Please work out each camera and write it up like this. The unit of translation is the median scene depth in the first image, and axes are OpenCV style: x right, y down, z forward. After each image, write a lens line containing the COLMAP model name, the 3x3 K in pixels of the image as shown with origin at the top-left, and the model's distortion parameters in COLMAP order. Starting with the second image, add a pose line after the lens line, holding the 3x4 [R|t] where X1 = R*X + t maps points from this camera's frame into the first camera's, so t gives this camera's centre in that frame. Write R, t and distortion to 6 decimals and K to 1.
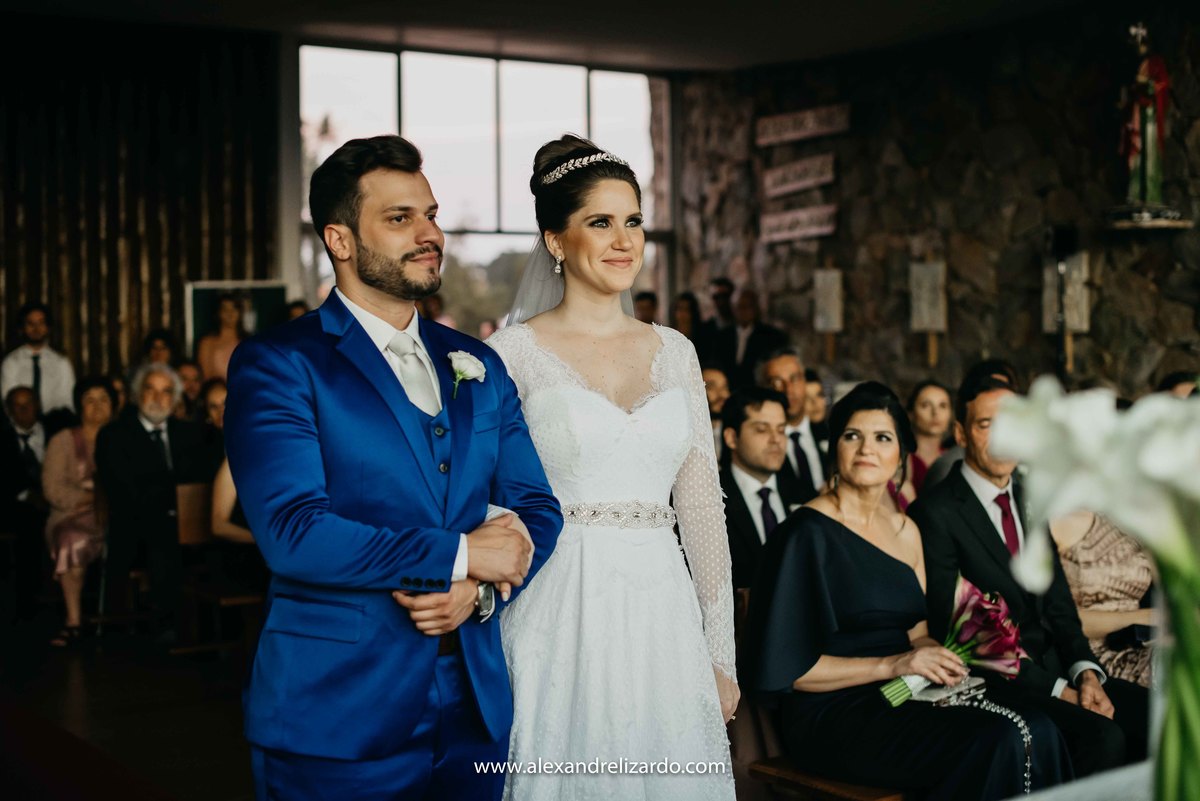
lens RADIAL K [[1724.9, 0, 594.6], [0, 1724.9, 400.0], [0, 0, 1]] dist [-0.104742, 0.000000]
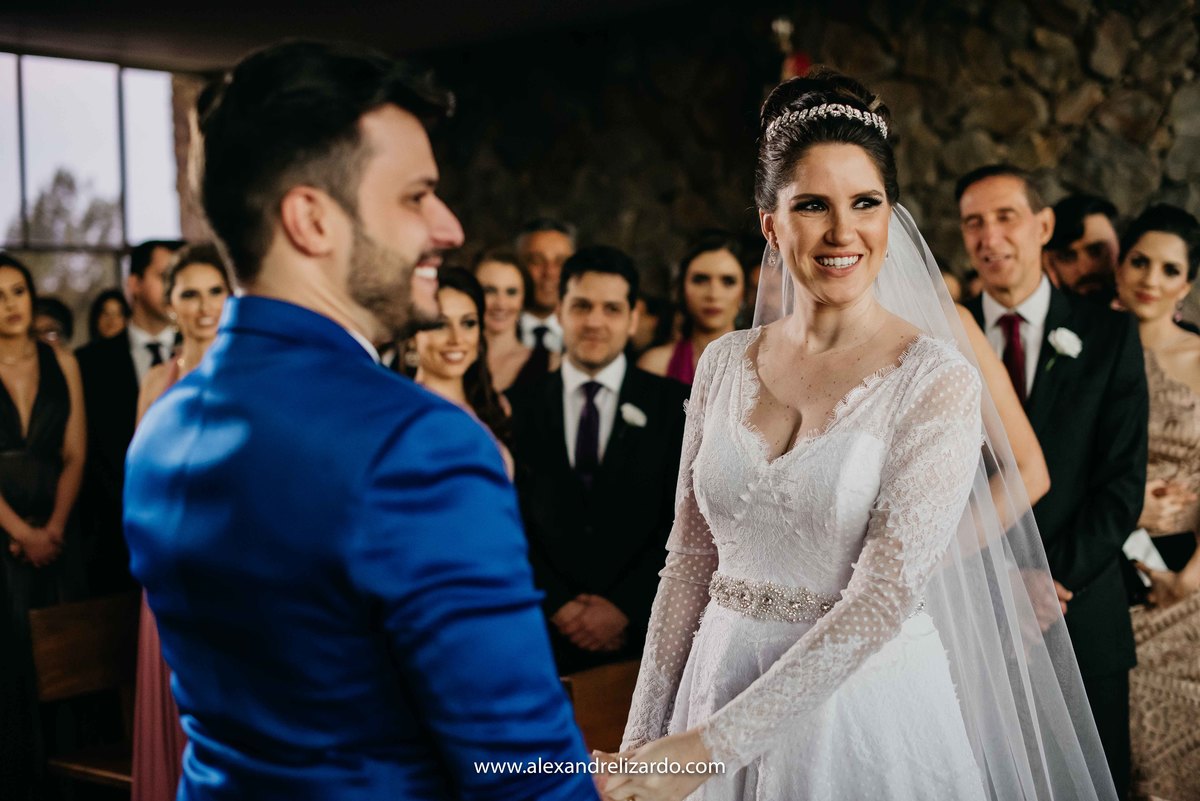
lens RADIAL K [[1724.9, 0, 608.5], [0, 1724.9, 417.8], [0, 0, 1]] dist [-0.104742, 0.000000]
pose [[0.949978, -0.032571, 0.310613, -0.068680], [0.032516, 0.999457, 0.005358, -0.005027], [-0.310618, 0.005009, 0.950522, 0.097537]]
